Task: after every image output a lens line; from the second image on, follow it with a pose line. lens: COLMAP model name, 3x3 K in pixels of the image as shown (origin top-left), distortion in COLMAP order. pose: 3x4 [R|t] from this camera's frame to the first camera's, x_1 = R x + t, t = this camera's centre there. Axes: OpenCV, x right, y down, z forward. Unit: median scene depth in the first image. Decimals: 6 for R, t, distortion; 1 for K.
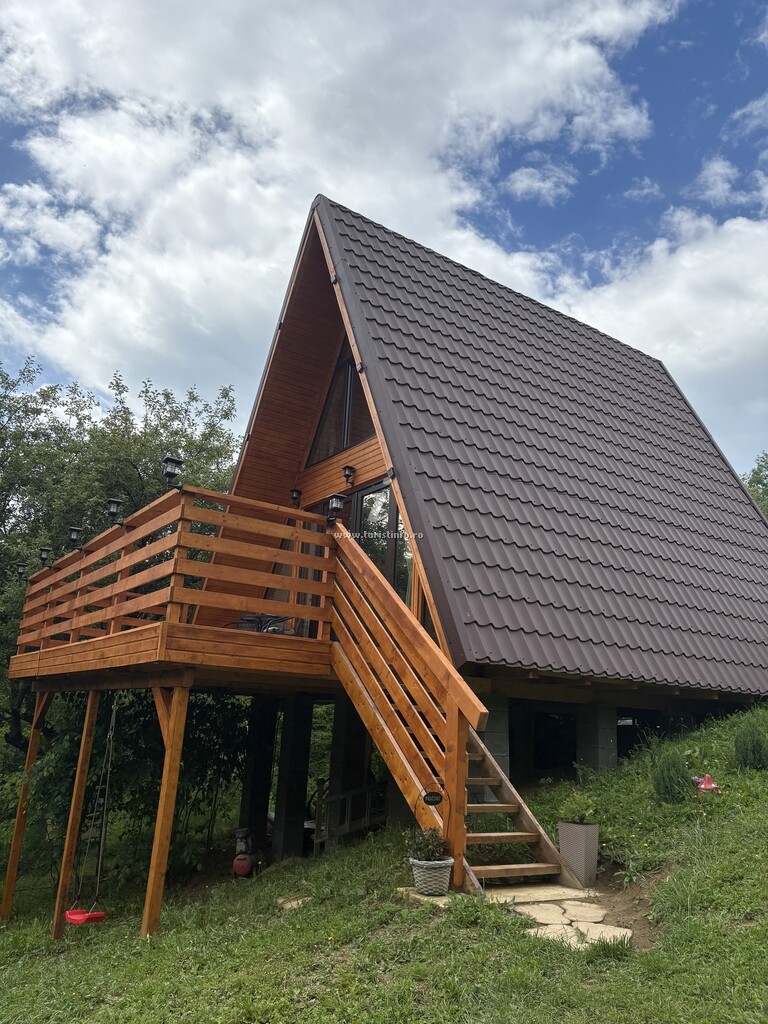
lens RADIAL K [[772.4, 0, 383.8], [0, 772.4, 511.9], [0, 0, 1]] dist [0.003917, -0.003512]
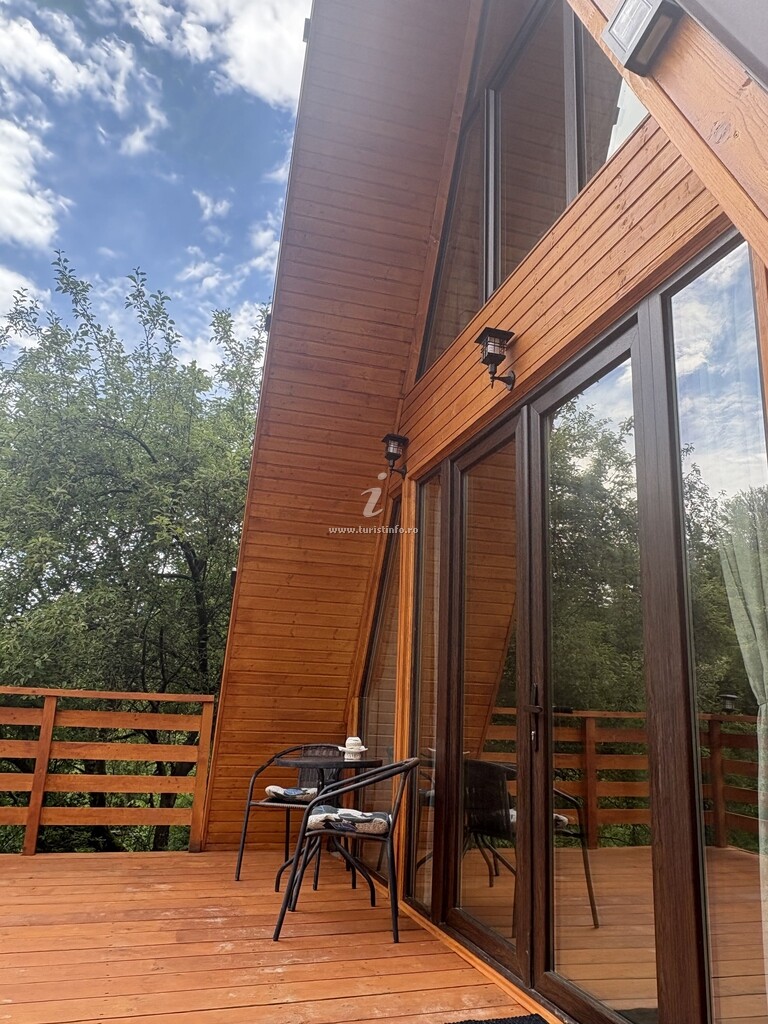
lens RADIAL K [[772.4, 0, 385.5], [0, 772.4, 511.1], [0, 0, 1]] dist [0.003917, -0.003512]
pose [[0.954349, -0.086930, -0.285764, -0.002420], [0.090128, 0.995928, -0.001969, 0.013642], [0.284771, -0.023876, 0.958298, 0.654871]]
